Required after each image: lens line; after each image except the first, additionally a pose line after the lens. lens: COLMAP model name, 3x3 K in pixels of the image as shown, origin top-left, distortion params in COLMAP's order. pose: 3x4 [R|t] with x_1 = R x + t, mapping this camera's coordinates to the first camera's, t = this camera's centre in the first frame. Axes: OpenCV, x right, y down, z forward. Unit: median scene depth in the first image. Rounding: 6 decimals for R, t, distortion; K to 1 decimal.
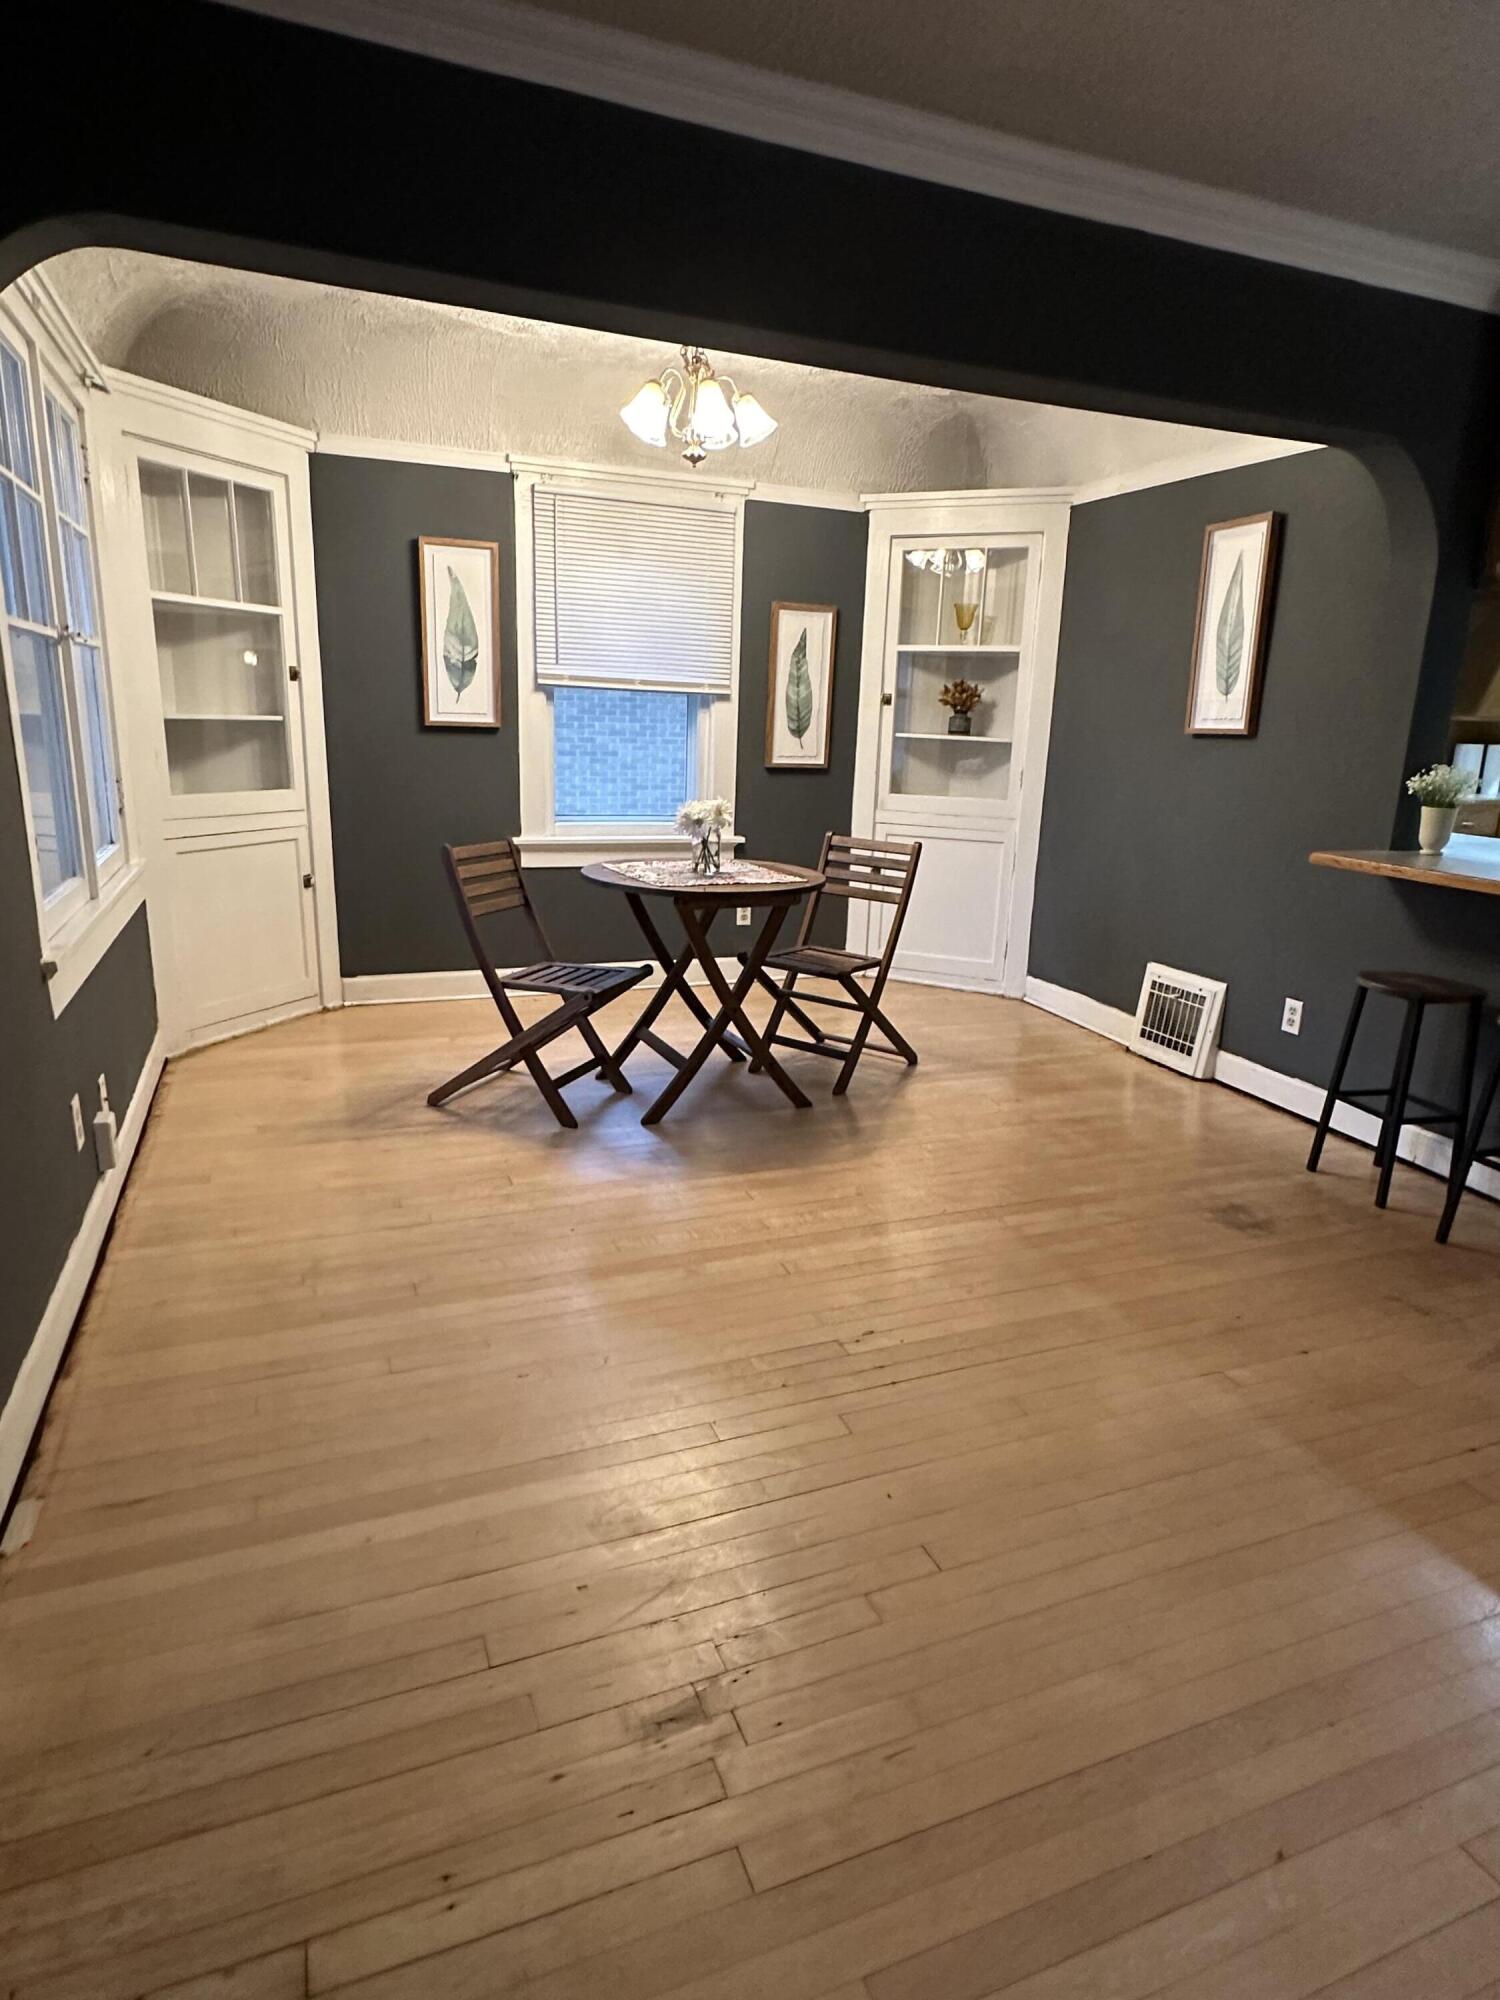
lens RADIAL K [[1123.2, 0, 738.3], [0, 1123.2, 999.2], [0, 0, 1]] dist [-0.000838, 0.002421]
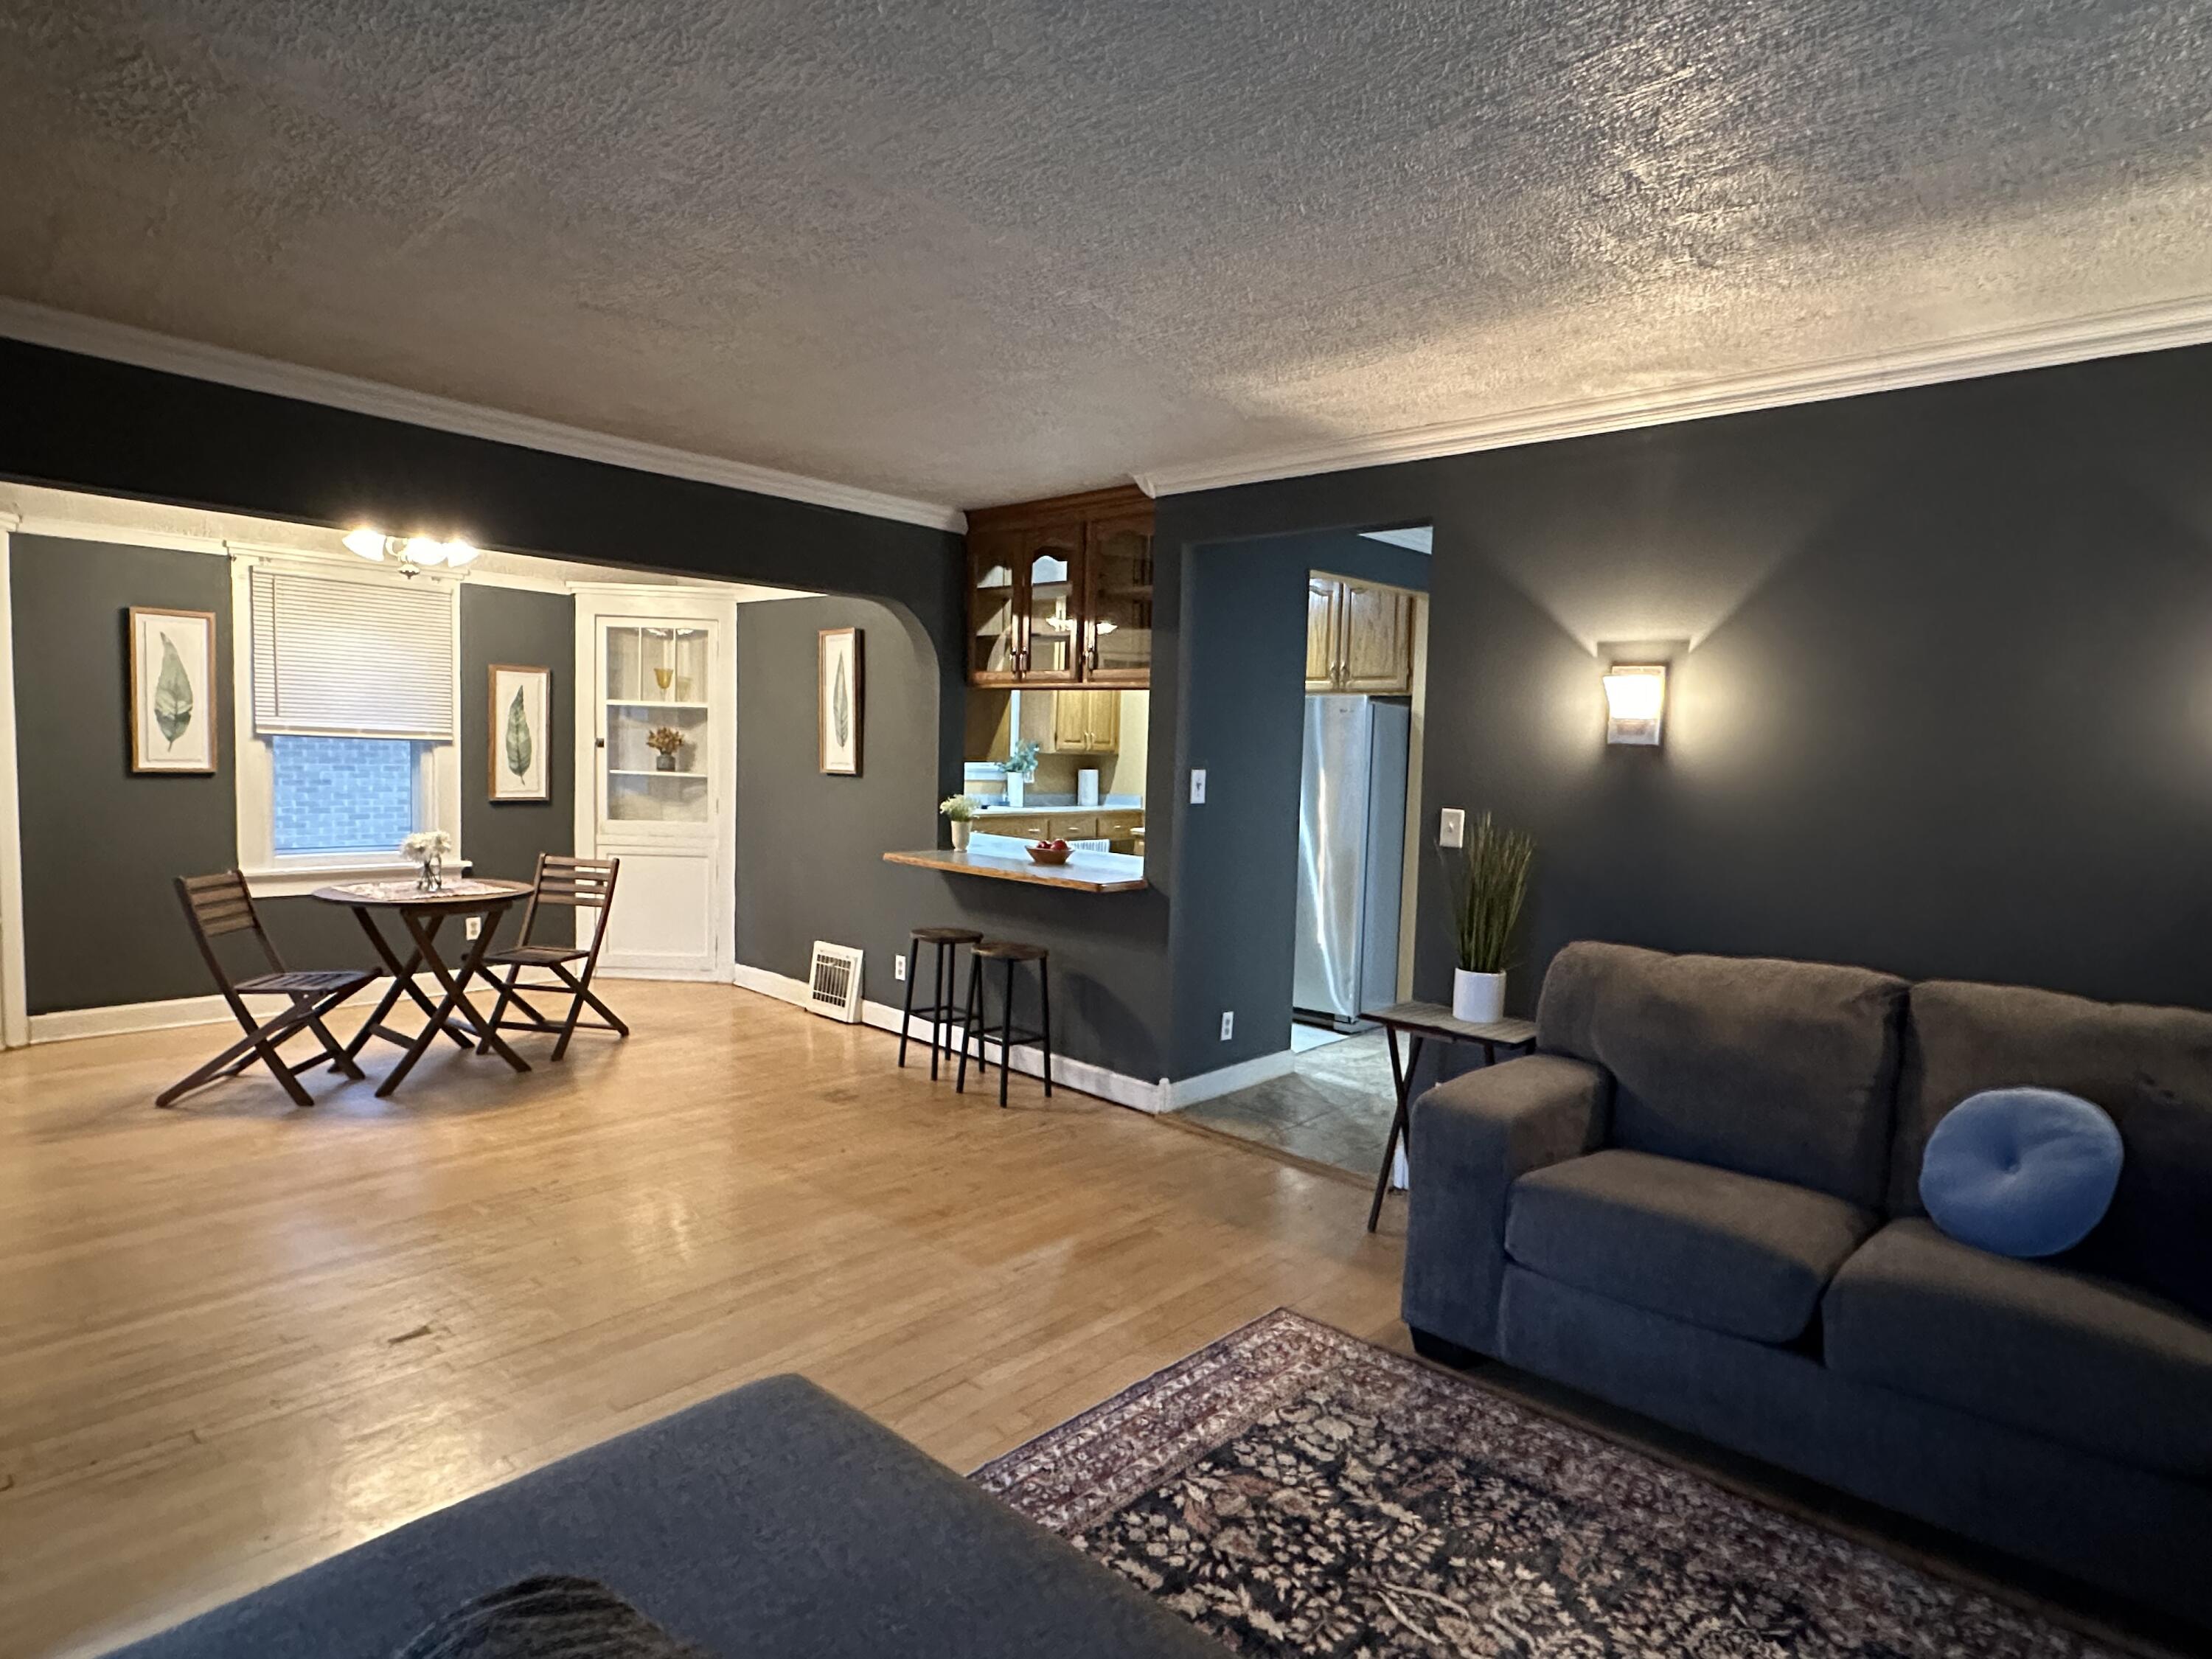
lens RADIAL K [[1242.2, 0, 1098.2], [0, 1242.2, 834.8], [0, 0, 1]] dist [-0.000838, 0.002421]
pose [[0.898491, -0.034547, 0.437630, 0.032848], [0.103252, 0.985563, -0.134184, 0.080193], [-0.426676, 0.165749, 0.889087, -0.497768]]
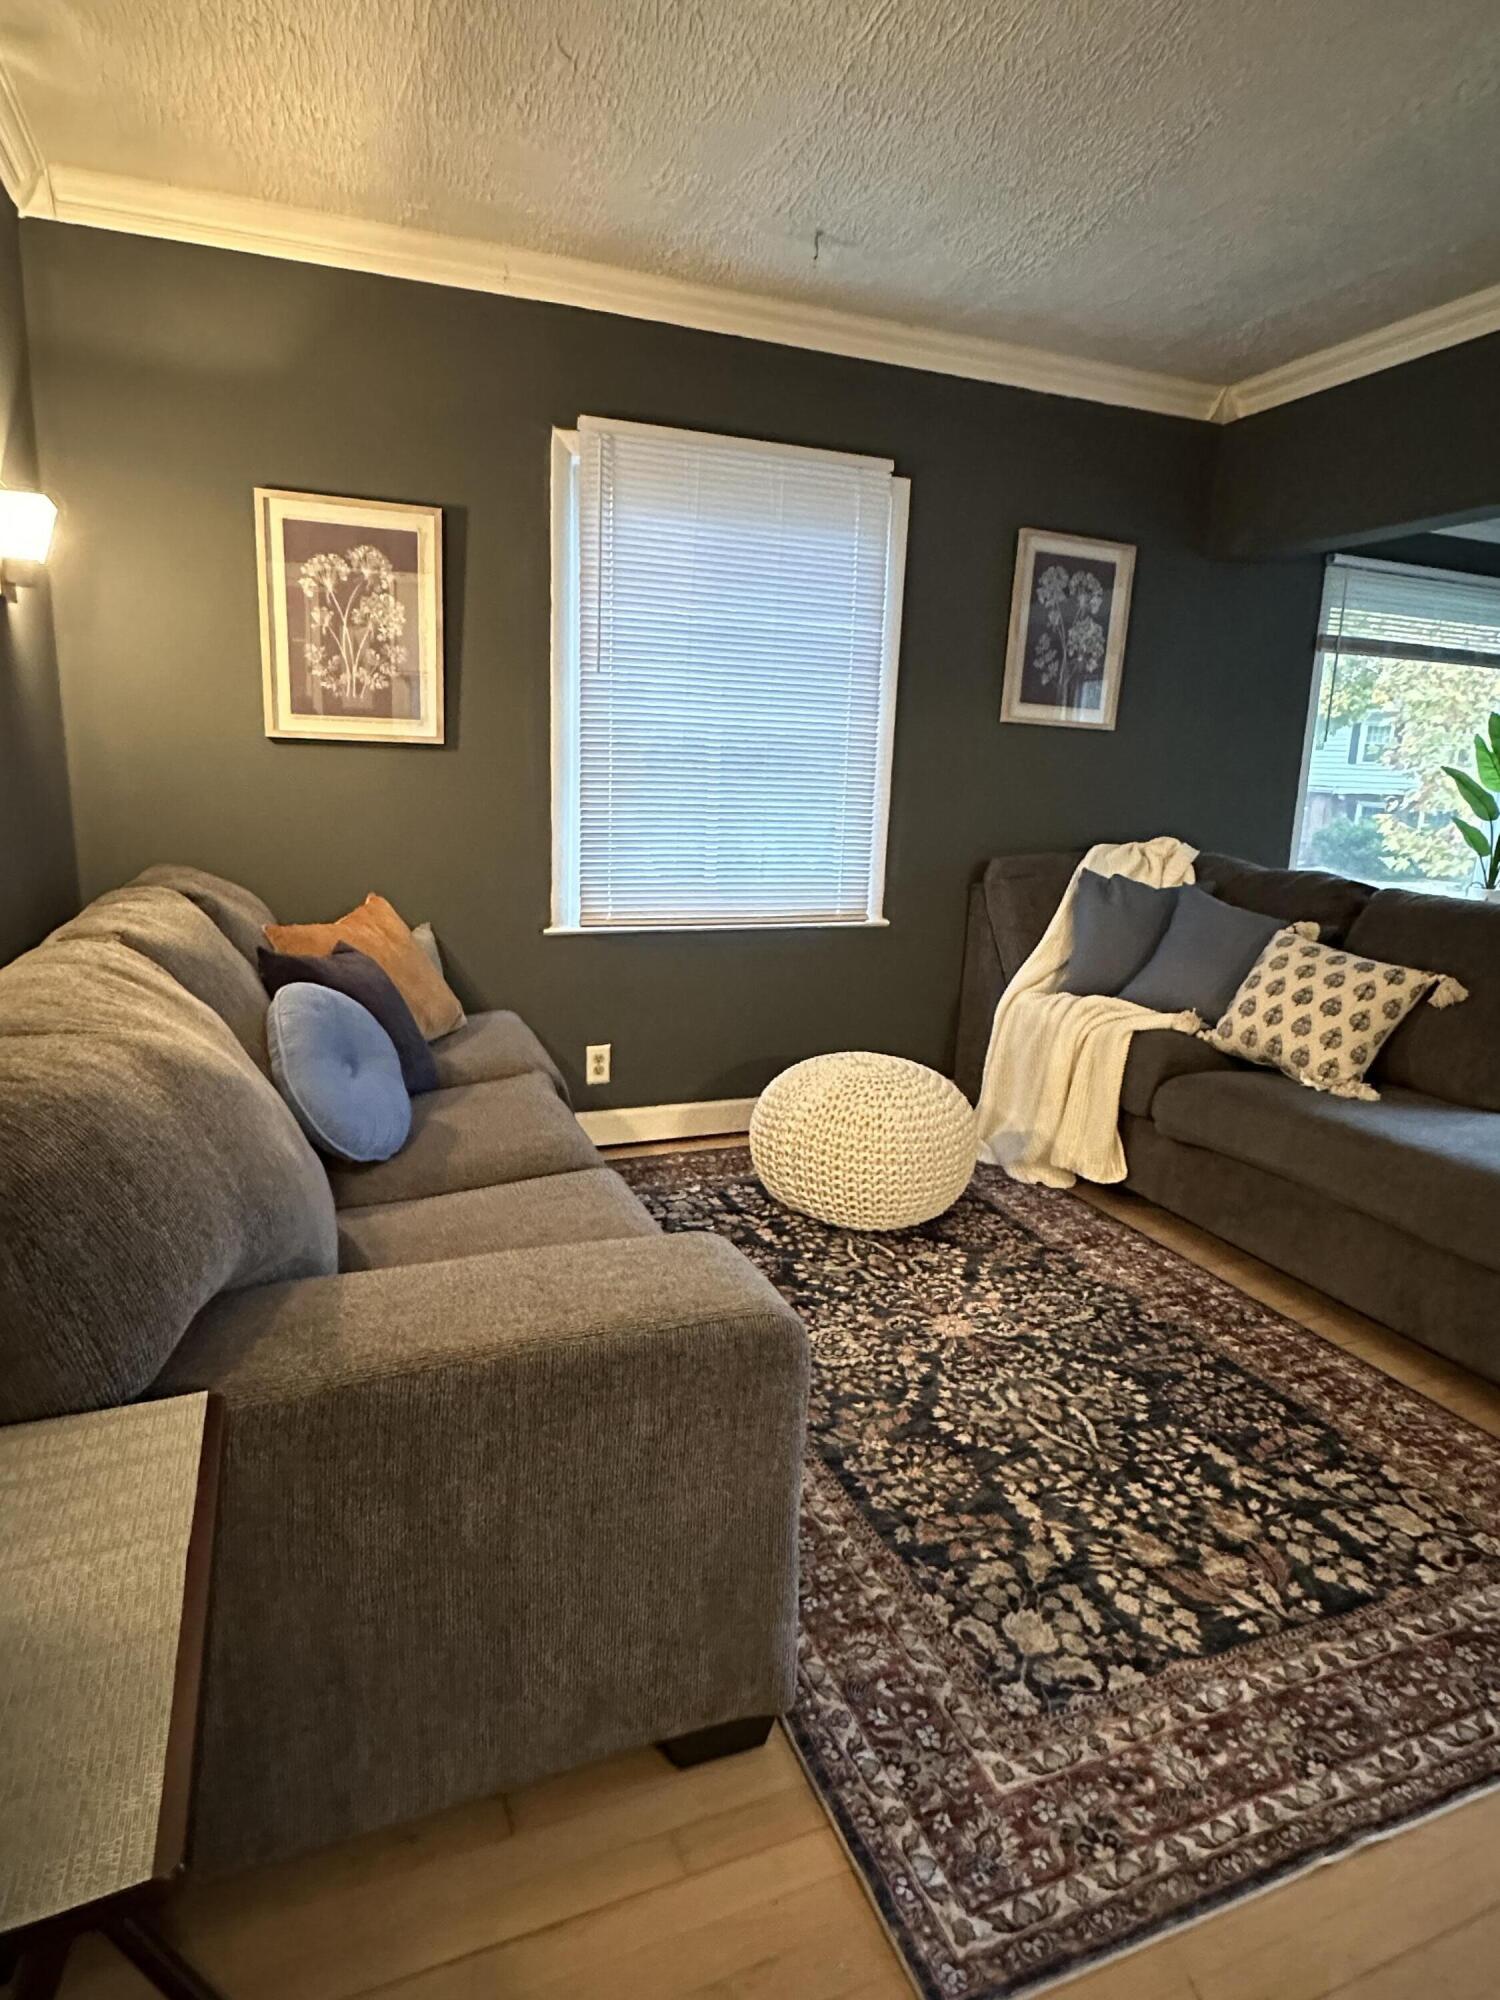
lens RADIAL K [[1123.2, 0, 743.3], [0, 1123.2, 994.0], [0, 0, 1]] dist [-0.000838, 0.002421]
pose [[-0.998117, -0.058924, -0.017031, 0.539260], [-0.060409, 0.896292, 0.439331, -0.063257], [-0.010622, 0.439532, -0.898164, 0.339400]]
